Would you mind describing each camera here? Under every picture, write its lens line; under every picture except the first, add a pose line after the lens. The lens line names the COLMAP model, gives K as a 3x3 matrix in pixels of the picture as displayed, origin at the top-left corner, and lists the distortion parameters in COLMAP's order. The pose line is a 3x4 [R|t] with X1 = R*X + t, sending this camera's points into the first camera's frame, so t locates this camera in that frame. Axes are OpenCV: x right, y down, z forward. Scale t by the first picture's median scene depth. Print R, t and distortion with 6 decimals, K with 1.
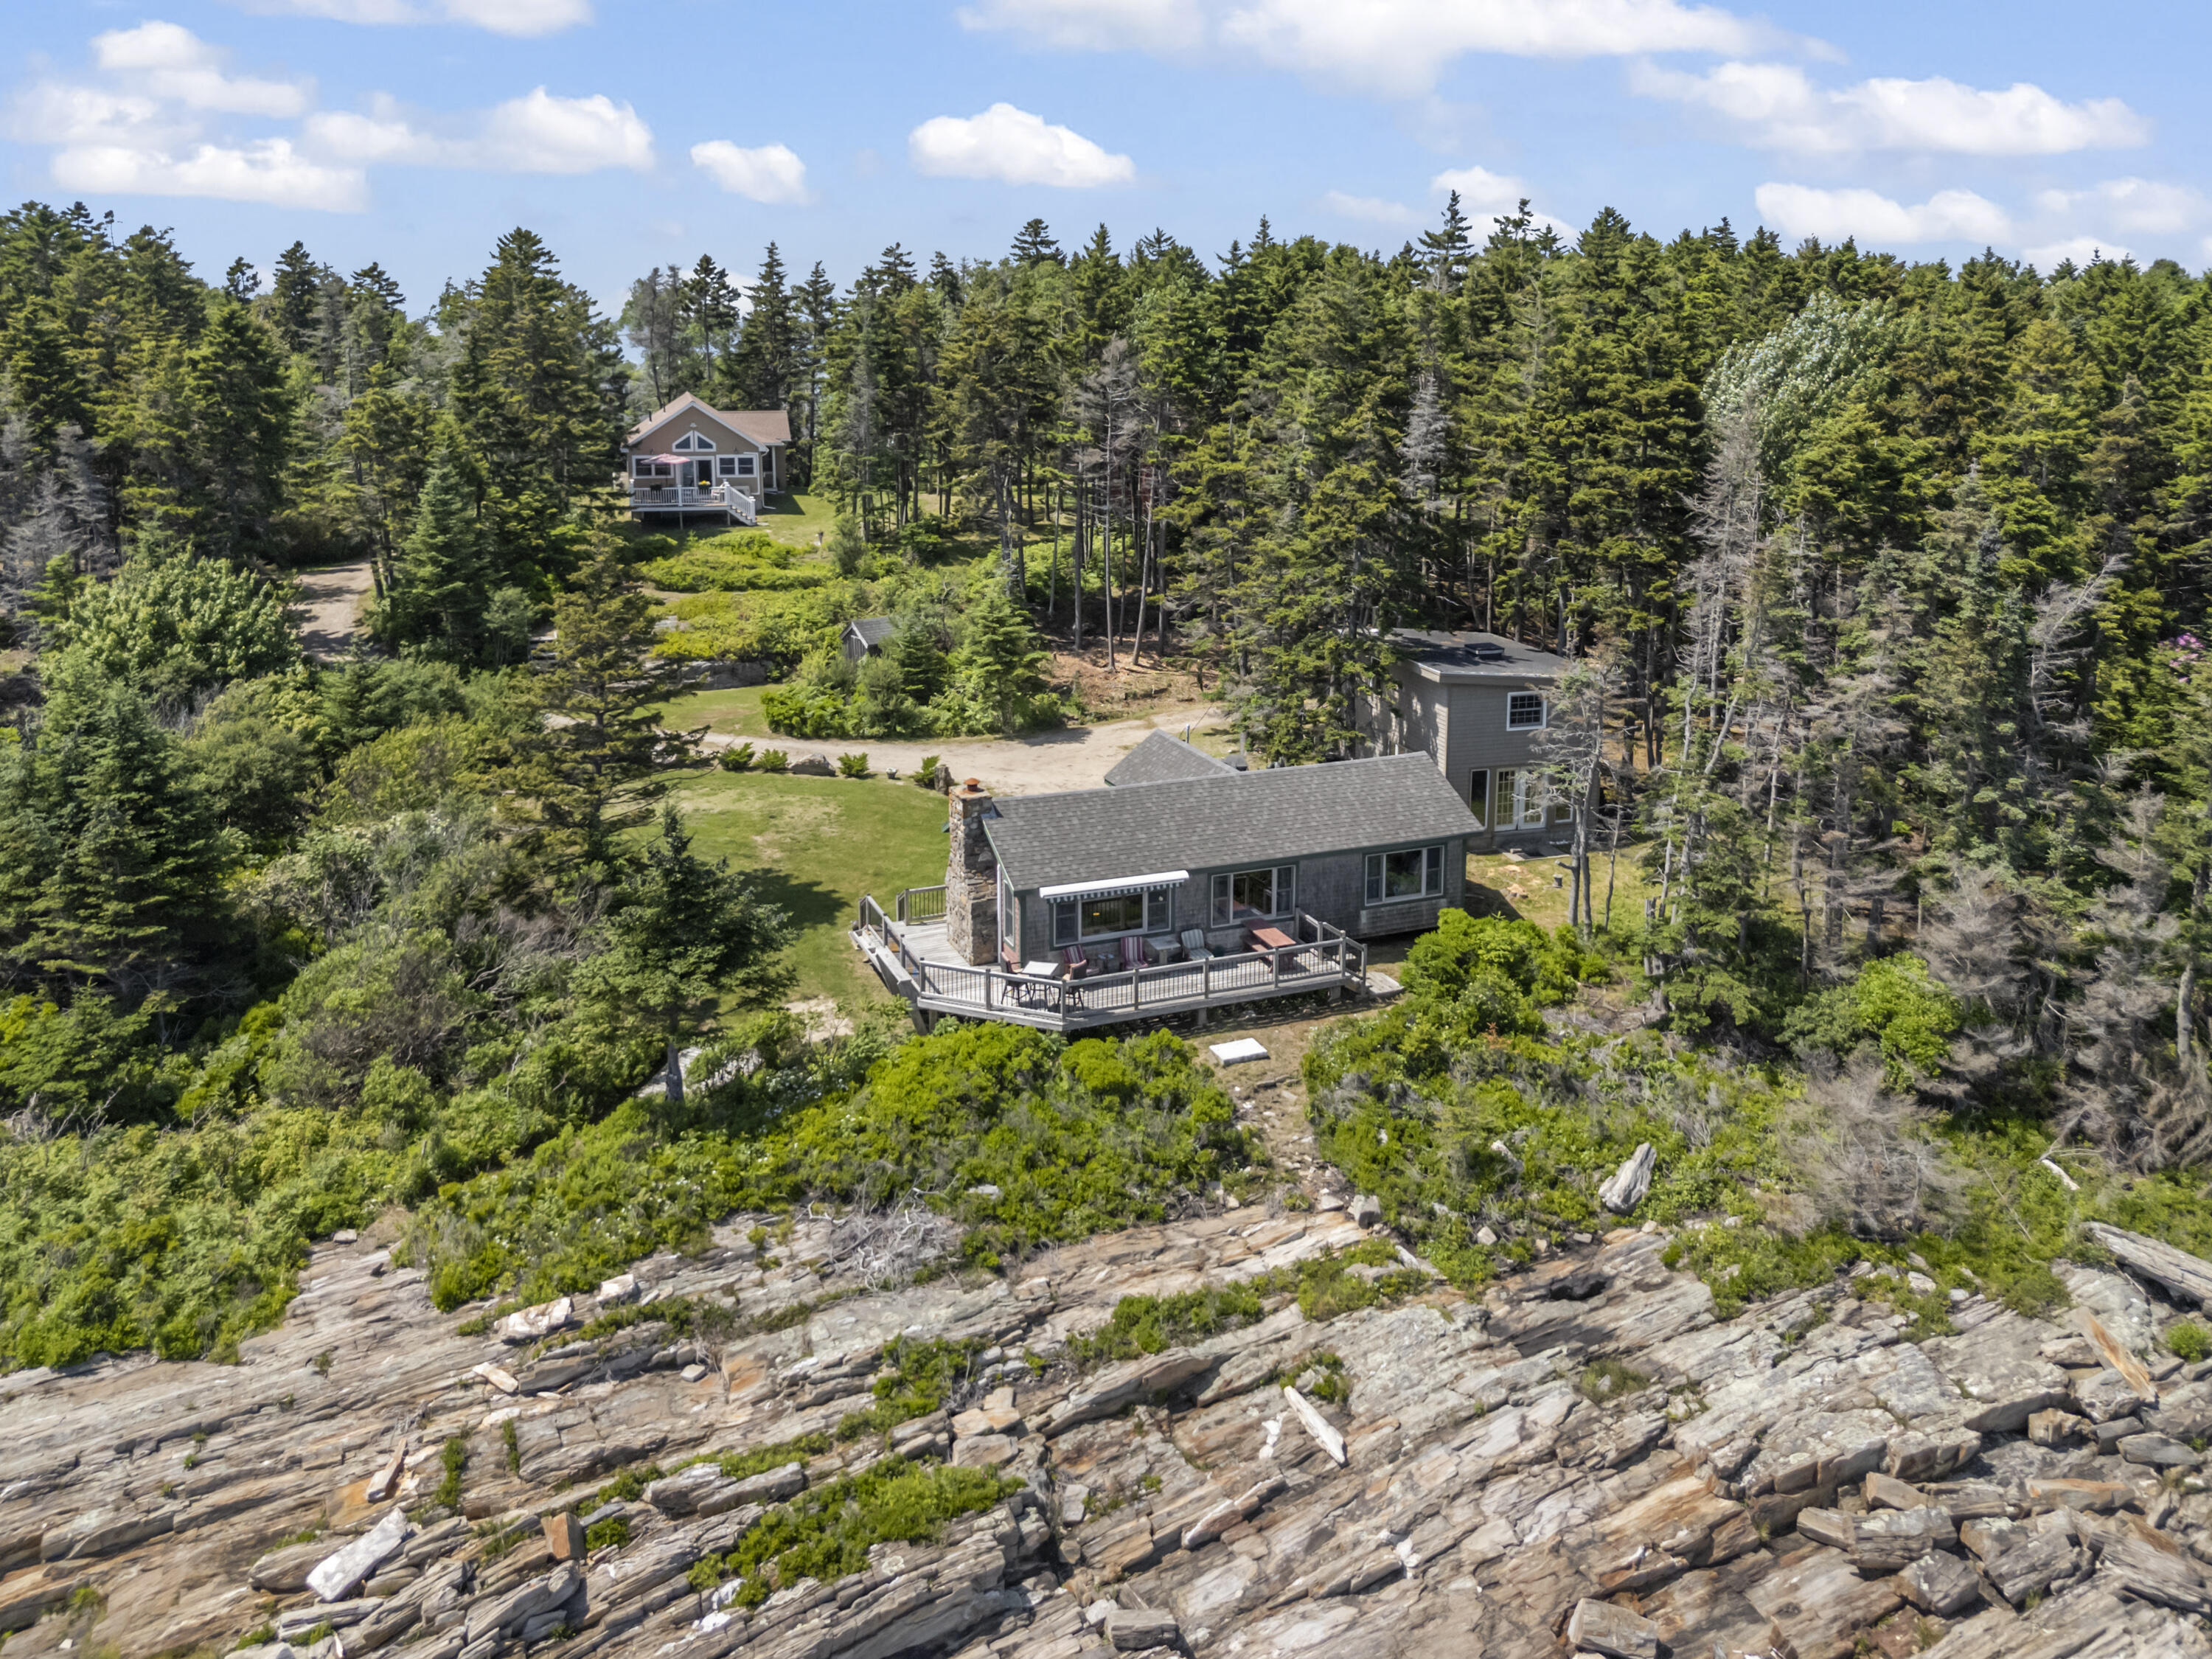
lens RADIAL K [[1694.8, 0, 1112.1], [0, 1694.8, 589.6], [0, 0, 1]] dist [0.049888, -0.028898]
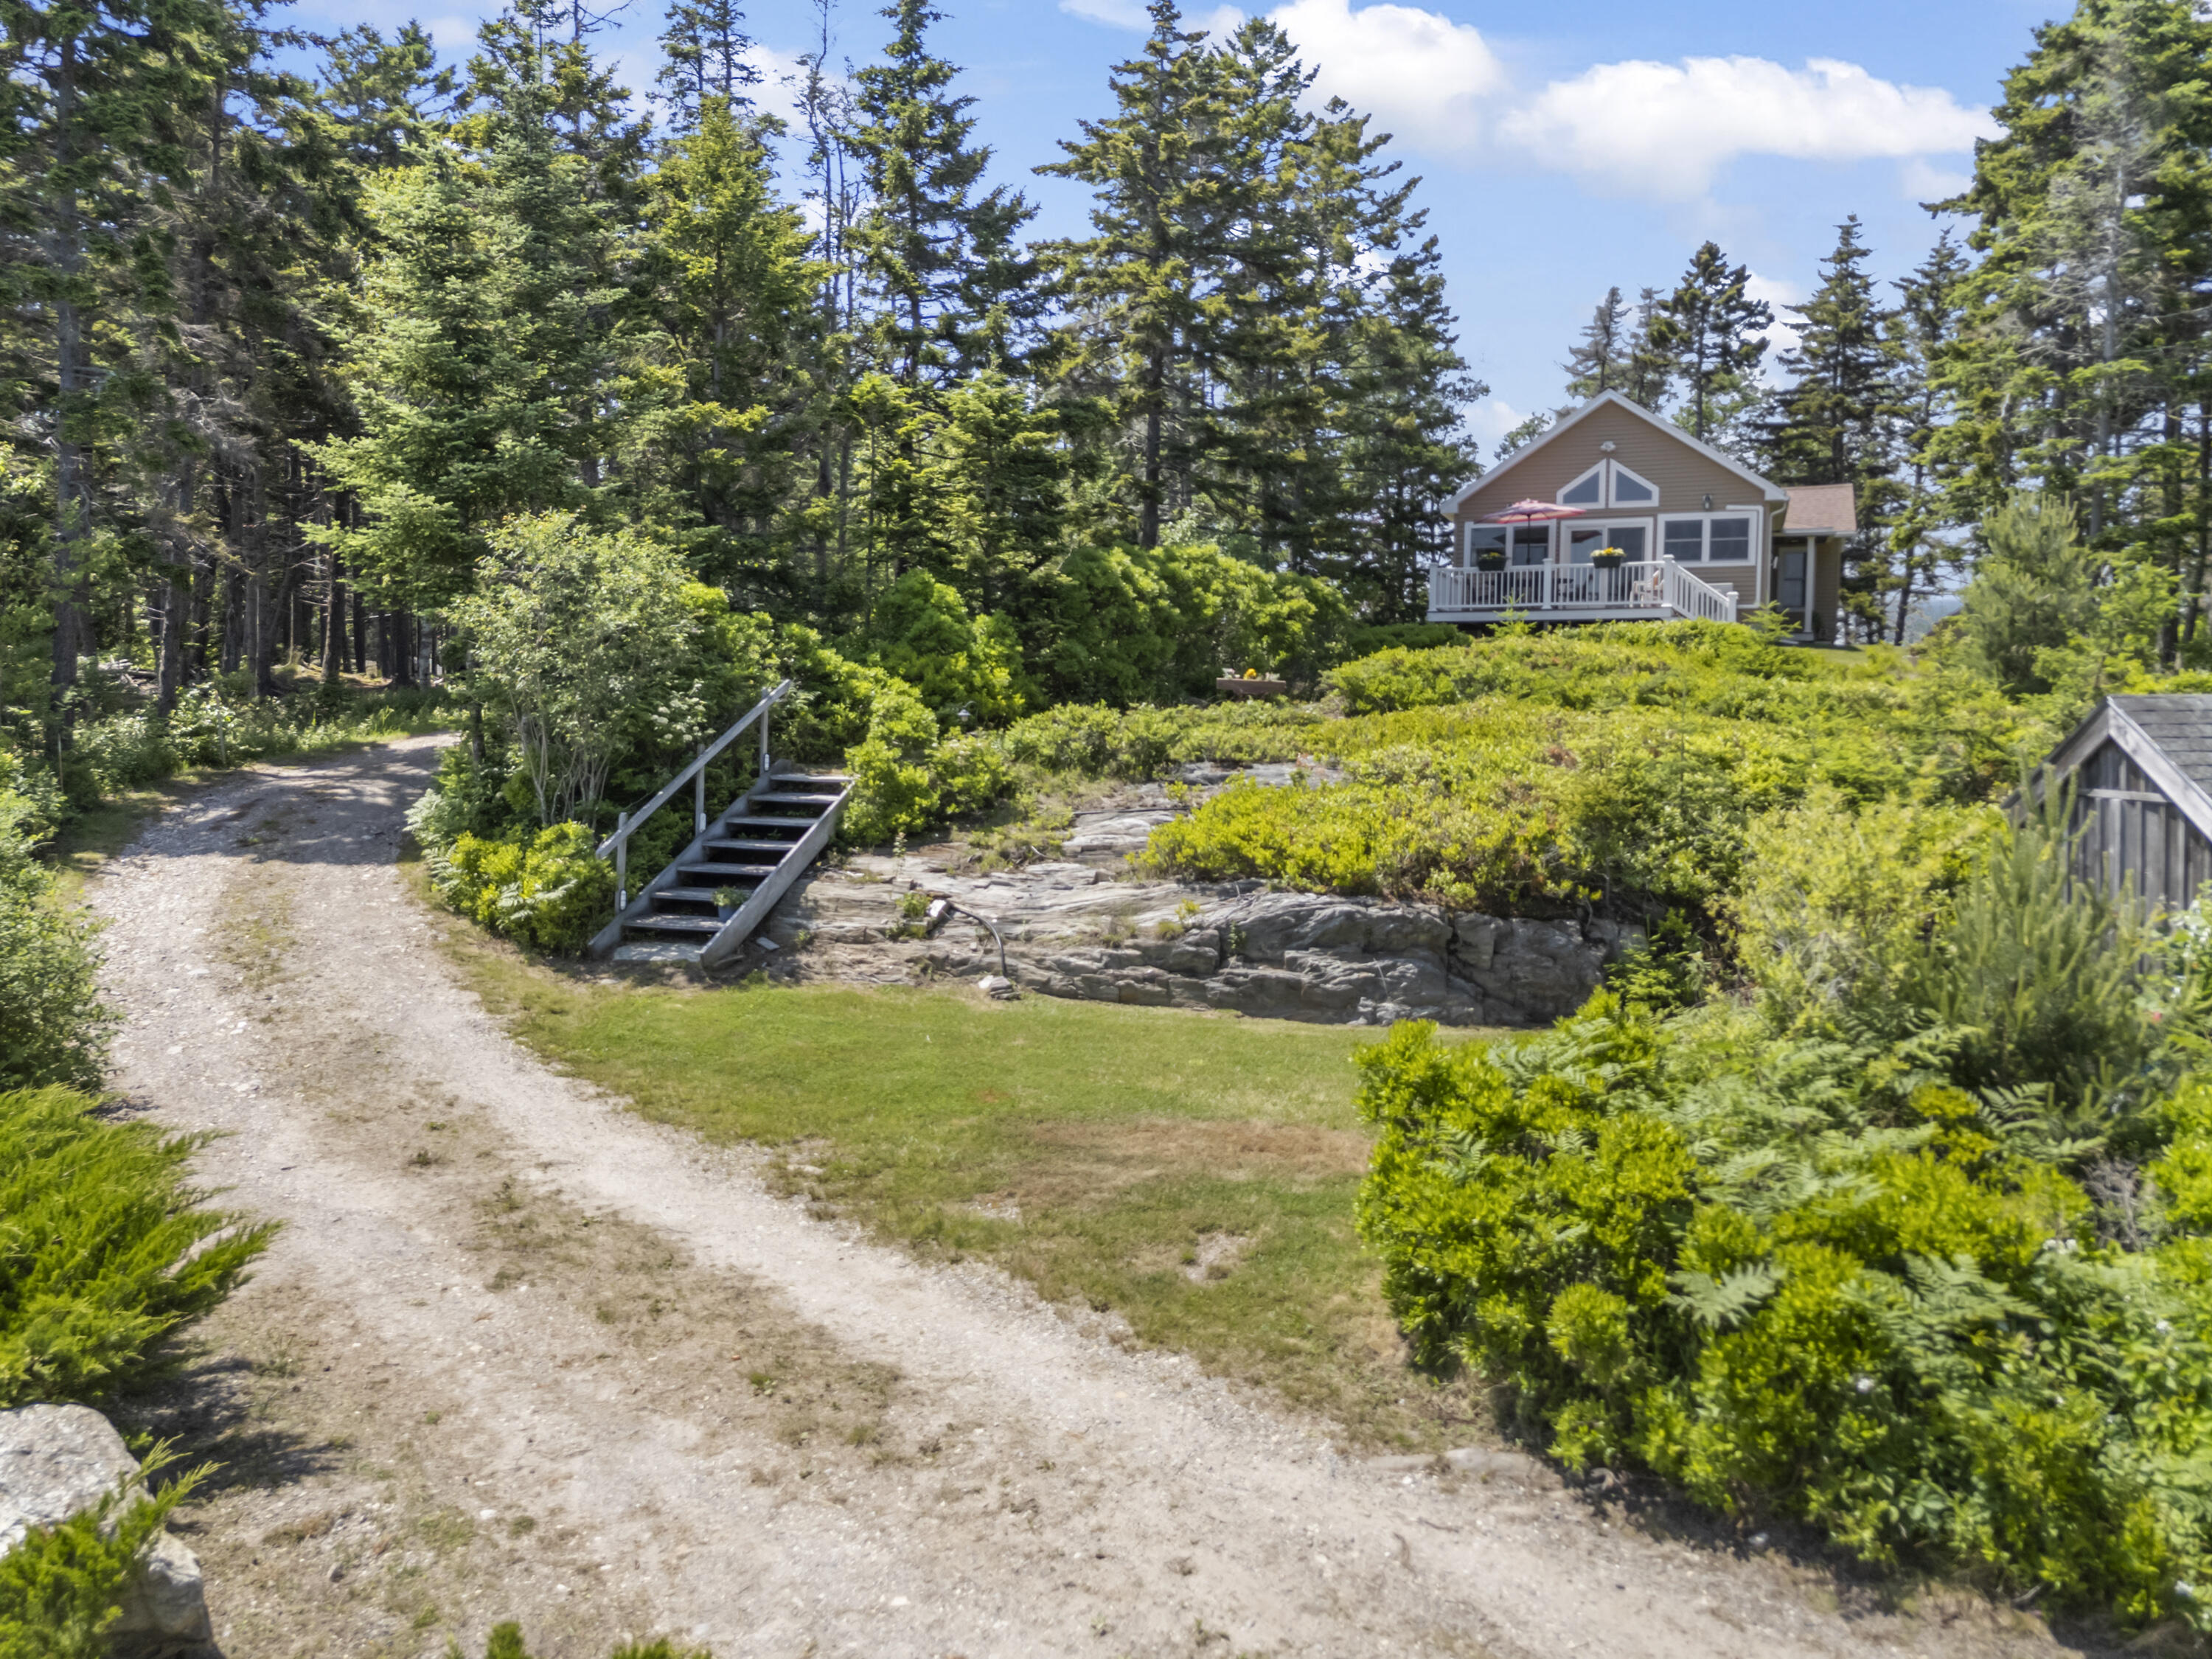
lens RADIAL K [[1639.1, 0, 1106.6], [0, 1639.1, 817.3], [0, 0, 1]] dist [0.027549, 0.001578]
pose [[0.808842, 0.032555, -0.587124, -0.275143], [-0.092635, 0.993053, -0.072554, 0.102490], [0.580683, 0.113073, 0.806239, 1.629705]]
